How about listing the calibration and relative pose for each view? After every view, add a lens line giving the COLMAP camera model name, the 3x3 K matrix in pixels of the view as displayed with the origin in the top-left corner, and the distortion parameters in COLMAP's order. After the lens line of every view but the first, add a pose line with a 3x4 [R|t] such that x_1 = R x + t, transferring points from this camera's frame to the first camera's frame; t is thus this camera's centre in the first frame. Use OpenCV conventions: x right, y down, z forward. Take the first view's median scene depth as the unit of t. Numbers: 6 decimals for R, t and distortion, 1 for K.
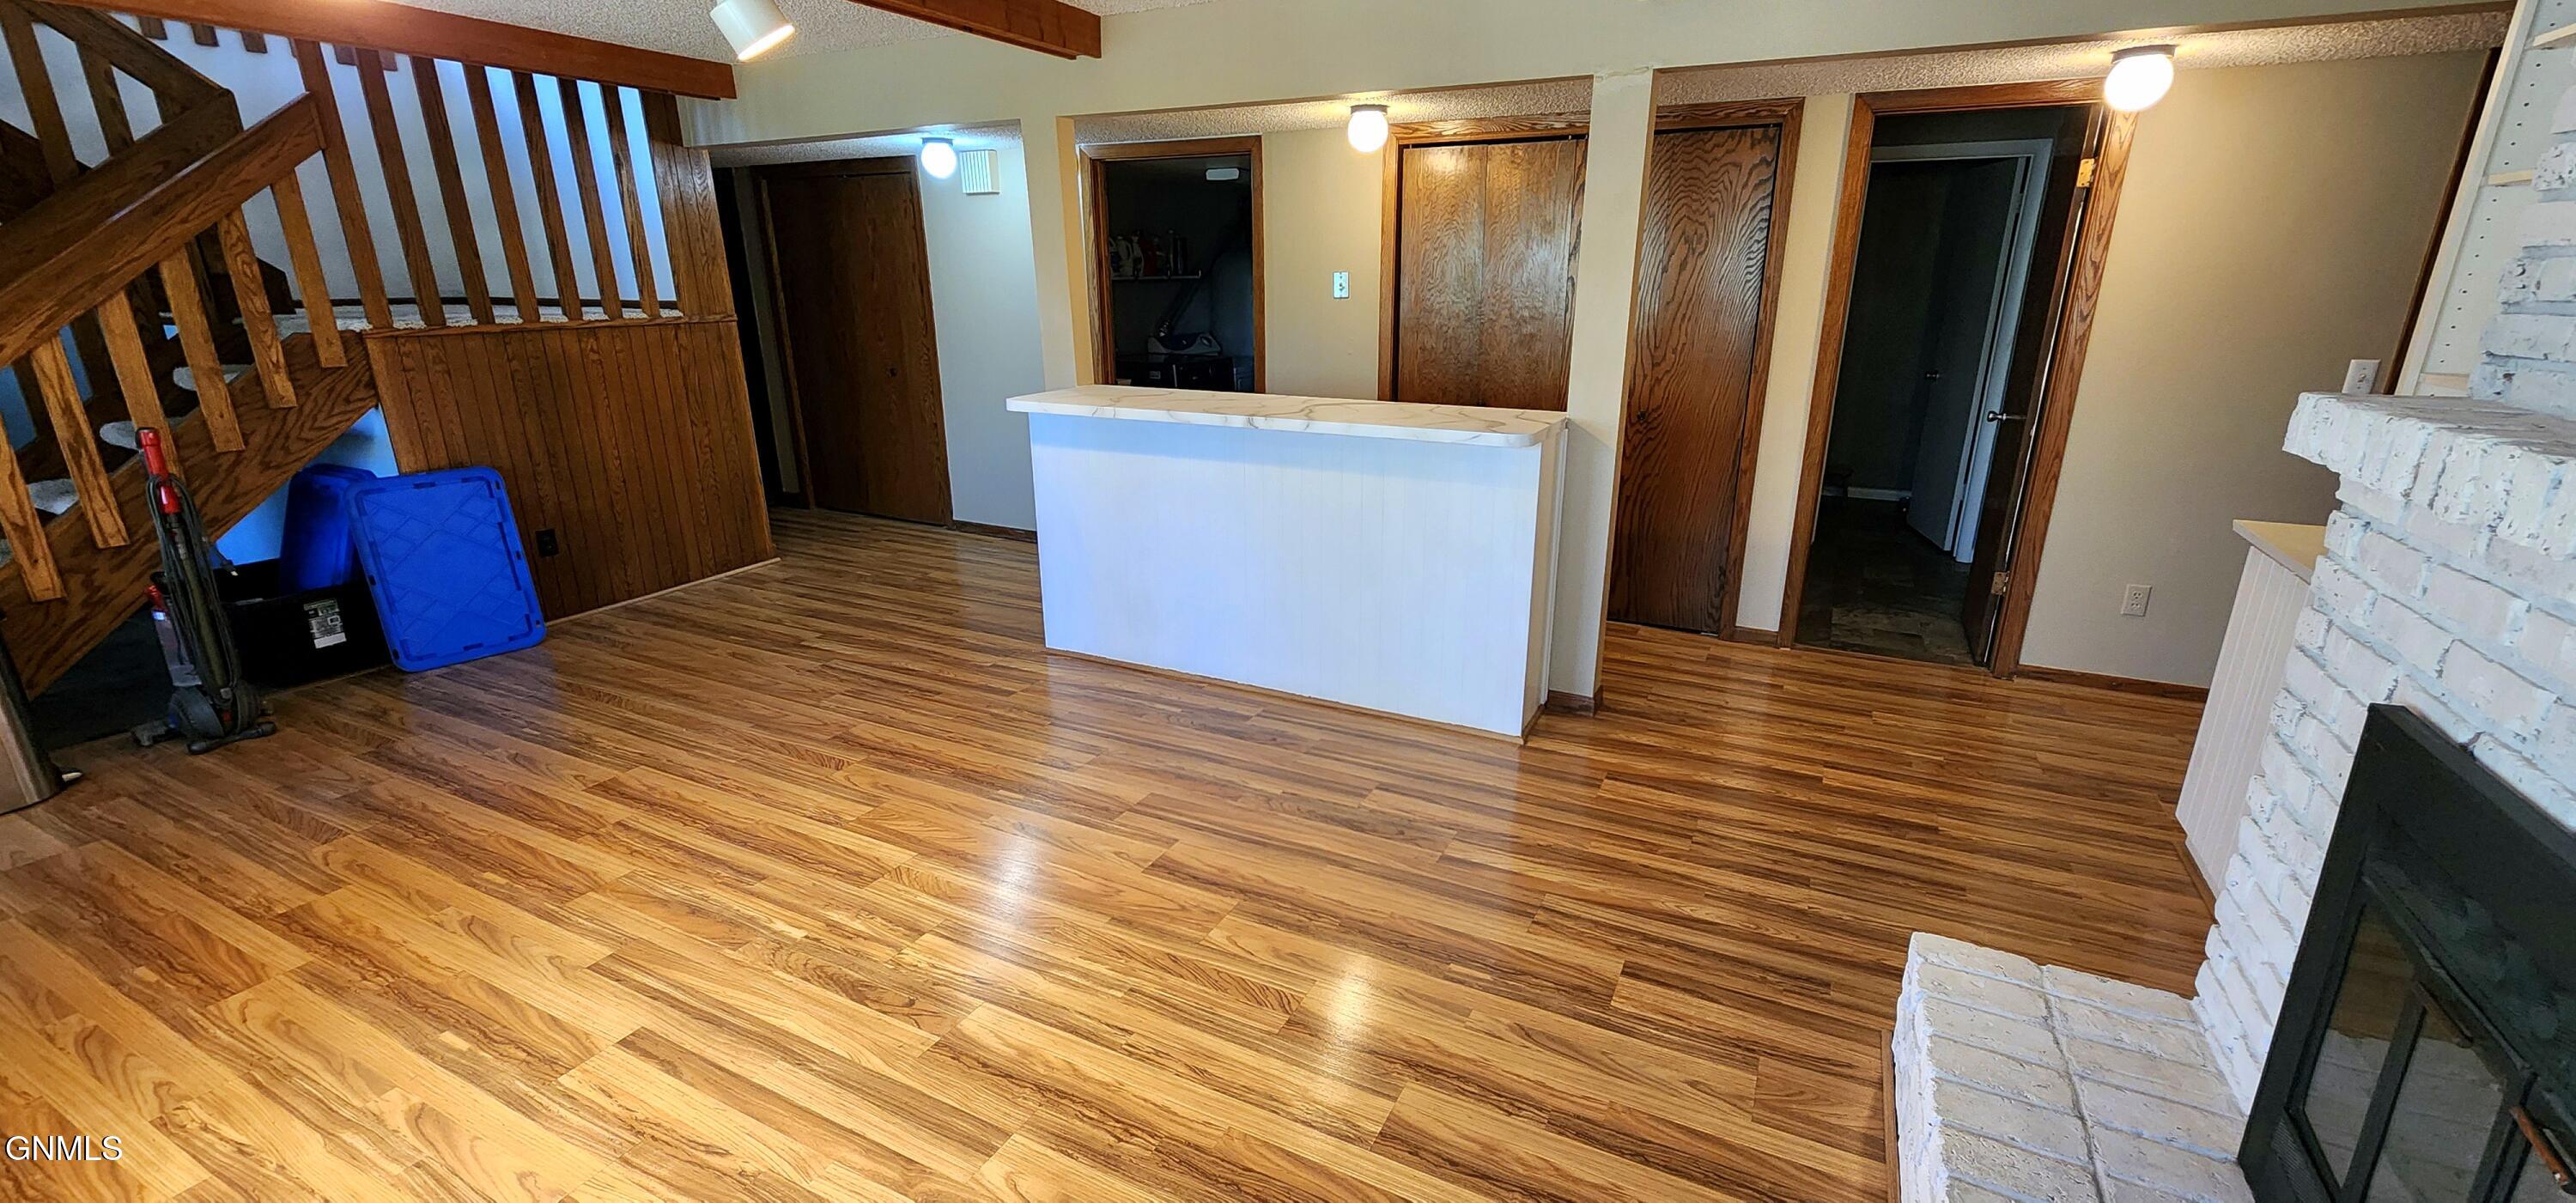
lens RADIAL K [[1057.2, 0, 1288.0], [0, 1057.2, 601.5], [0, 0, 1]] dist [-0.008694, 0.007516]
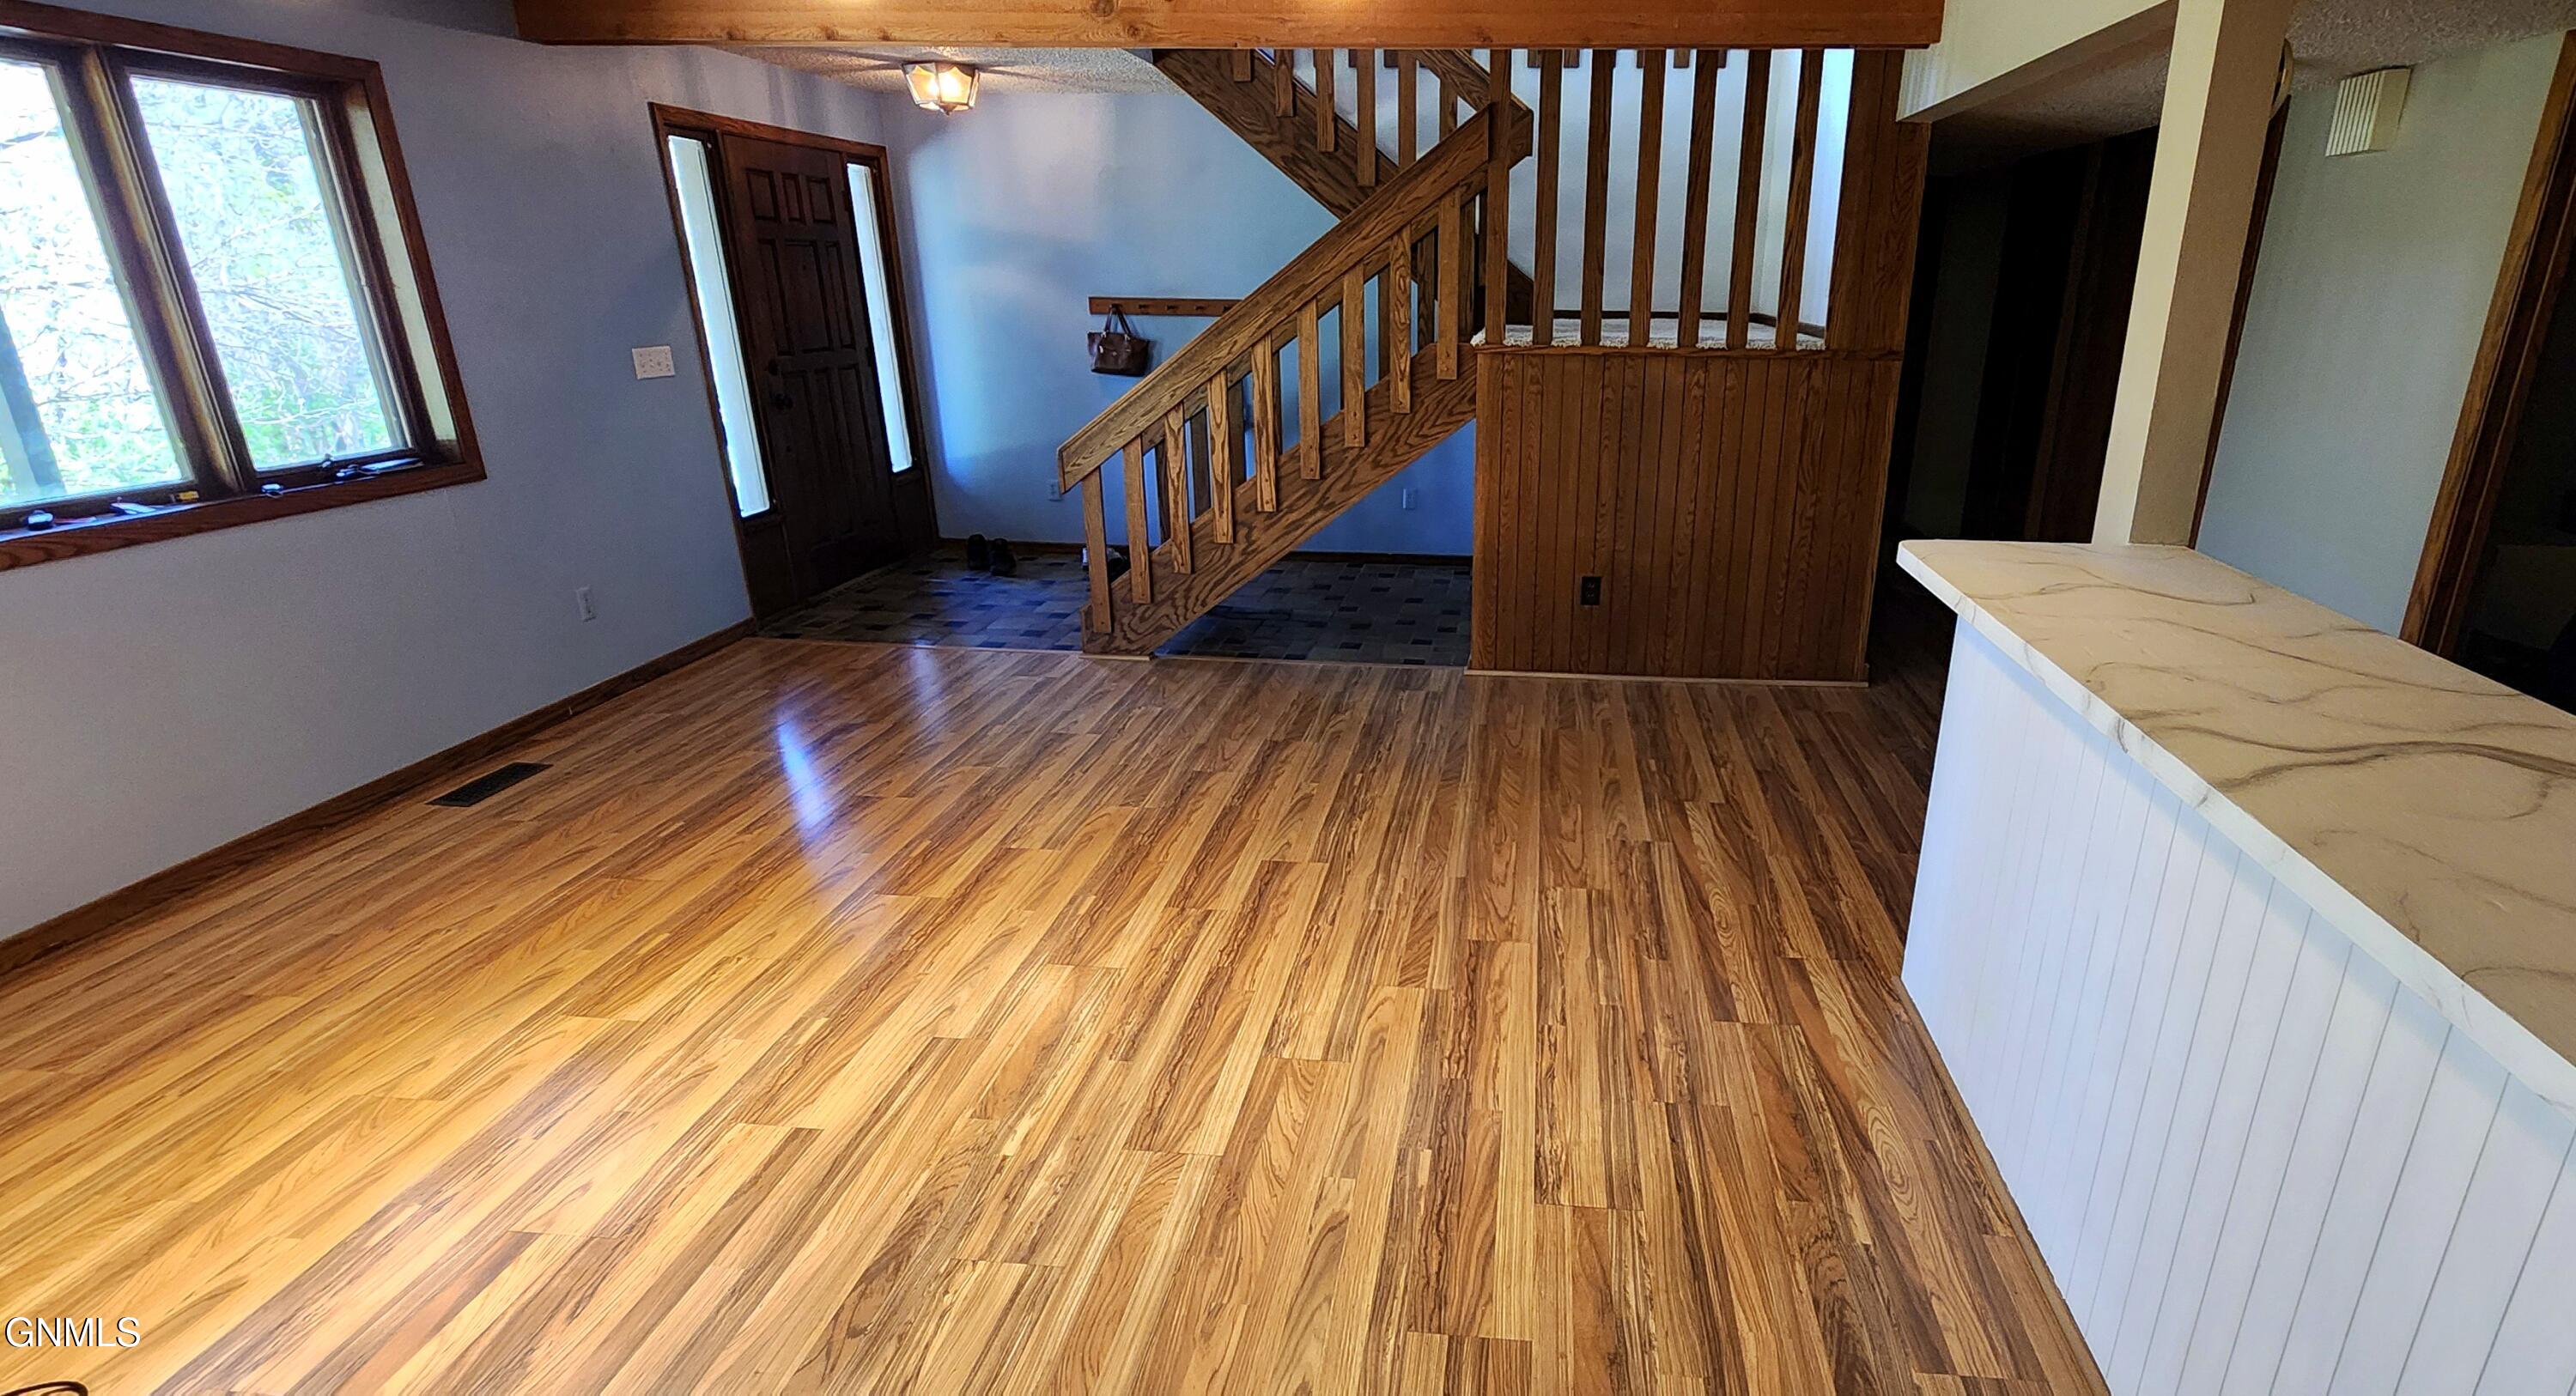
lens RADIAL K [[1220.8, 0, 1443.3], [0, 1220.8, 700.5], [0, 0, 1]] dist [0.000769, 0.000089]
pose [[0.382082, 0.312891, -0.869547, 0.244291], [-0.290433, 0.933918, 0.208436, -0.198083], [0.877304, 0.172906, 0.447707, 0.585803]]
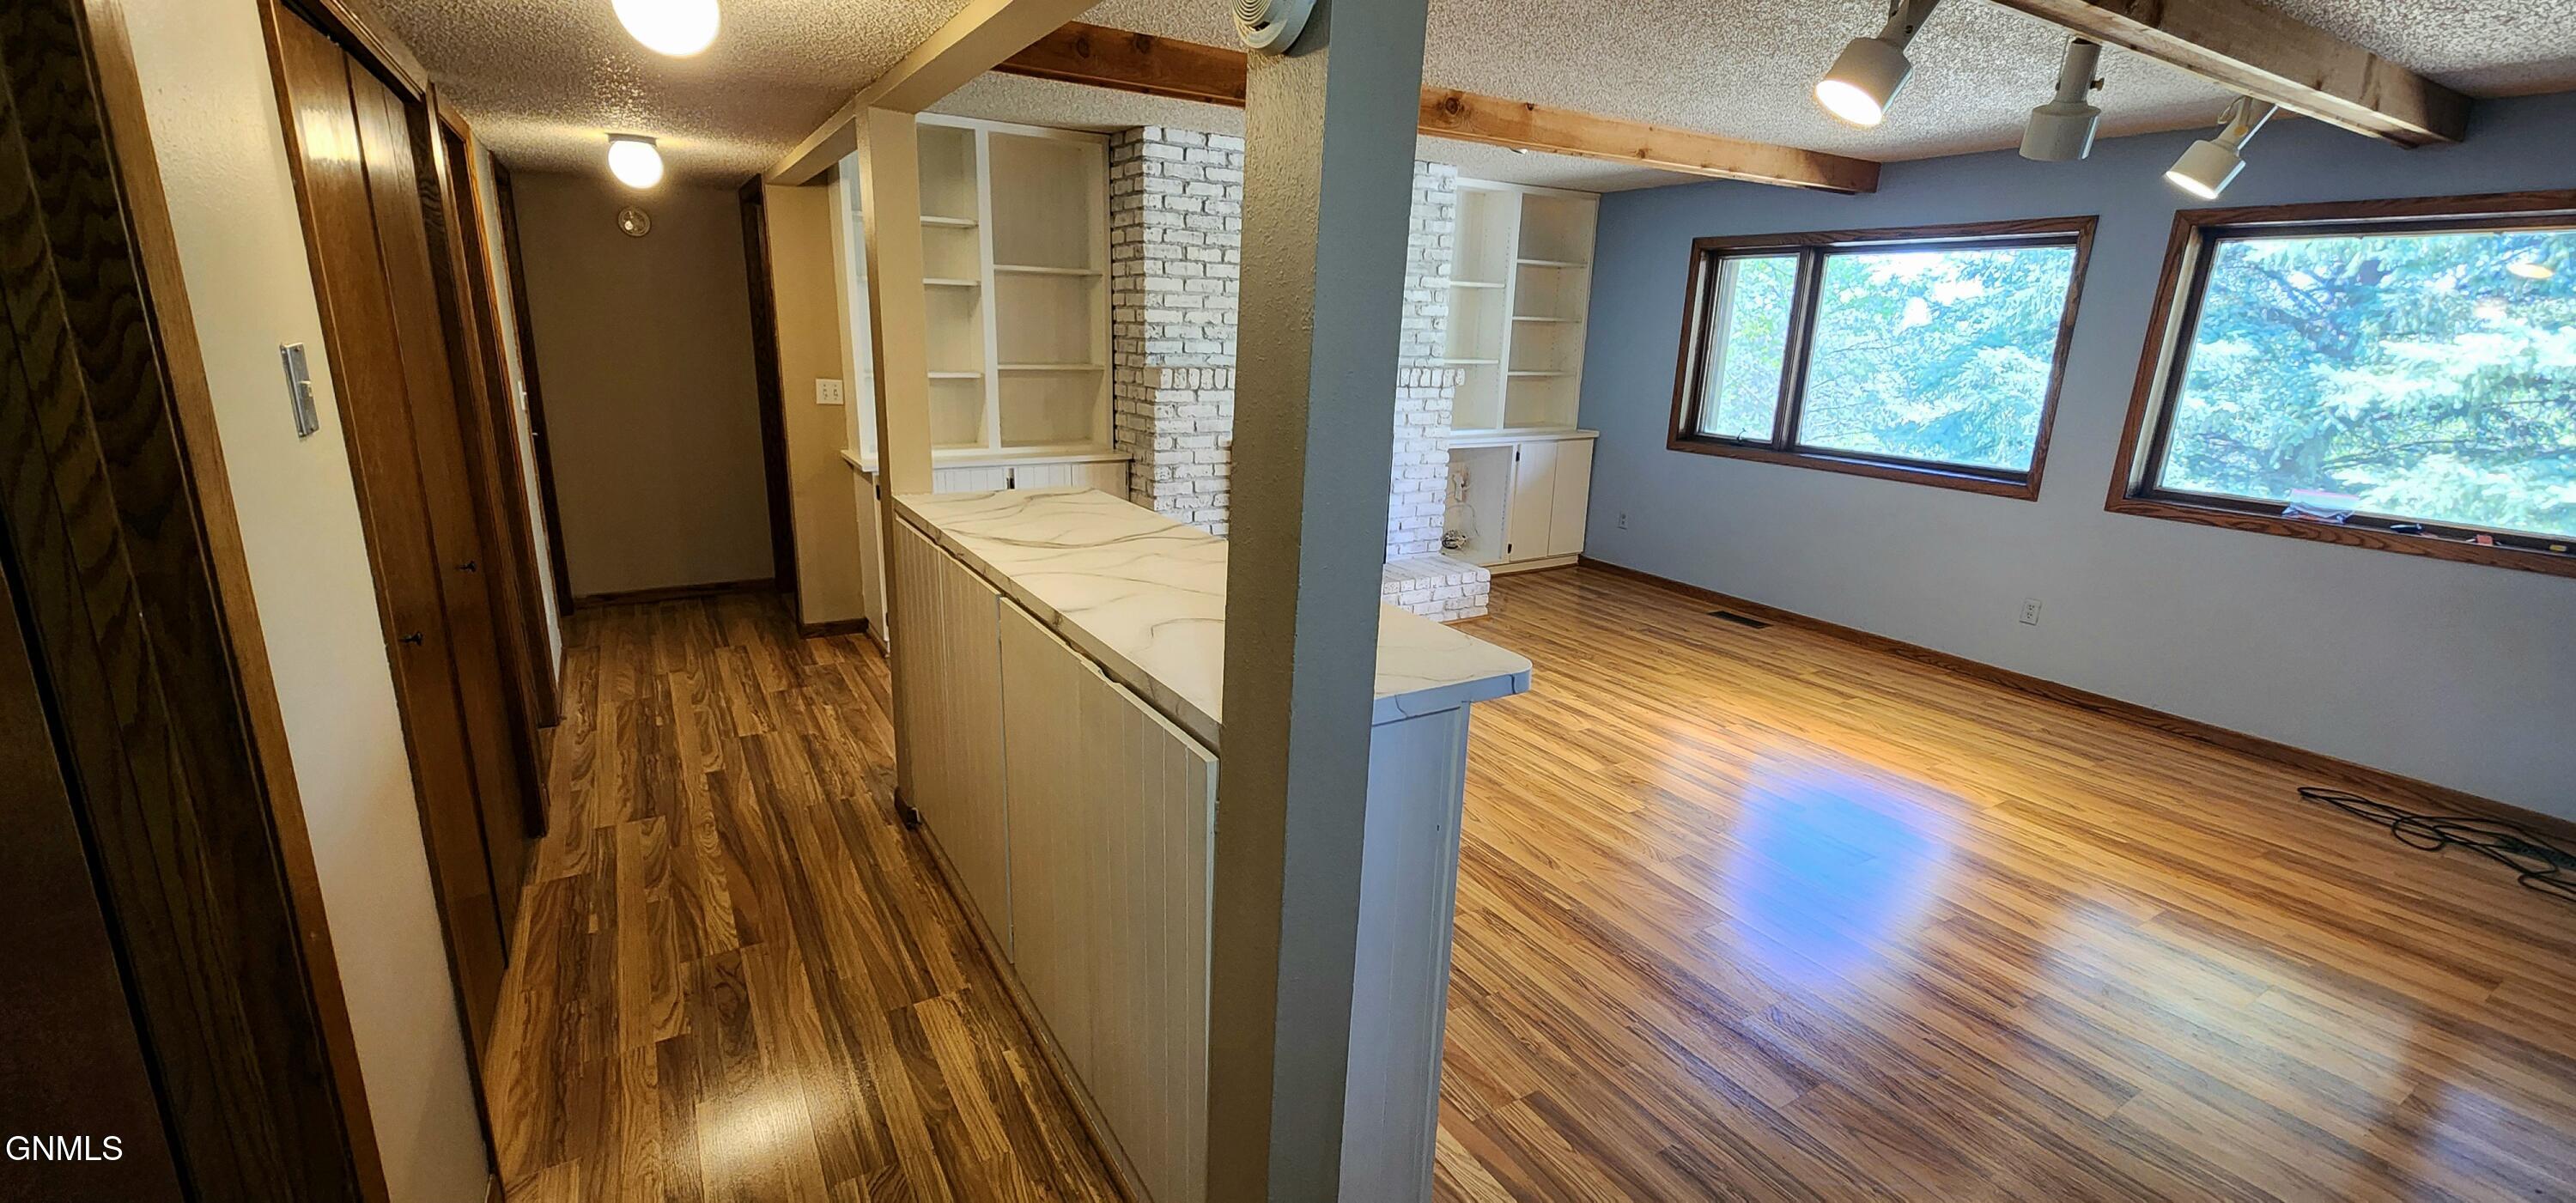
lens RADIAL K [[1057.2, 0, 1288.0], [0, 1057.2, 601.5], [0, 0, 1]] dist [-0.008694, 0.007516]
pose [[-0.852806, -0.158874, 0.497475, -0.437263], [0.129199, 0.858802, 0.495748, -0.490692], [-0.505994, 0.487050, -0.711865, 1.501629]]
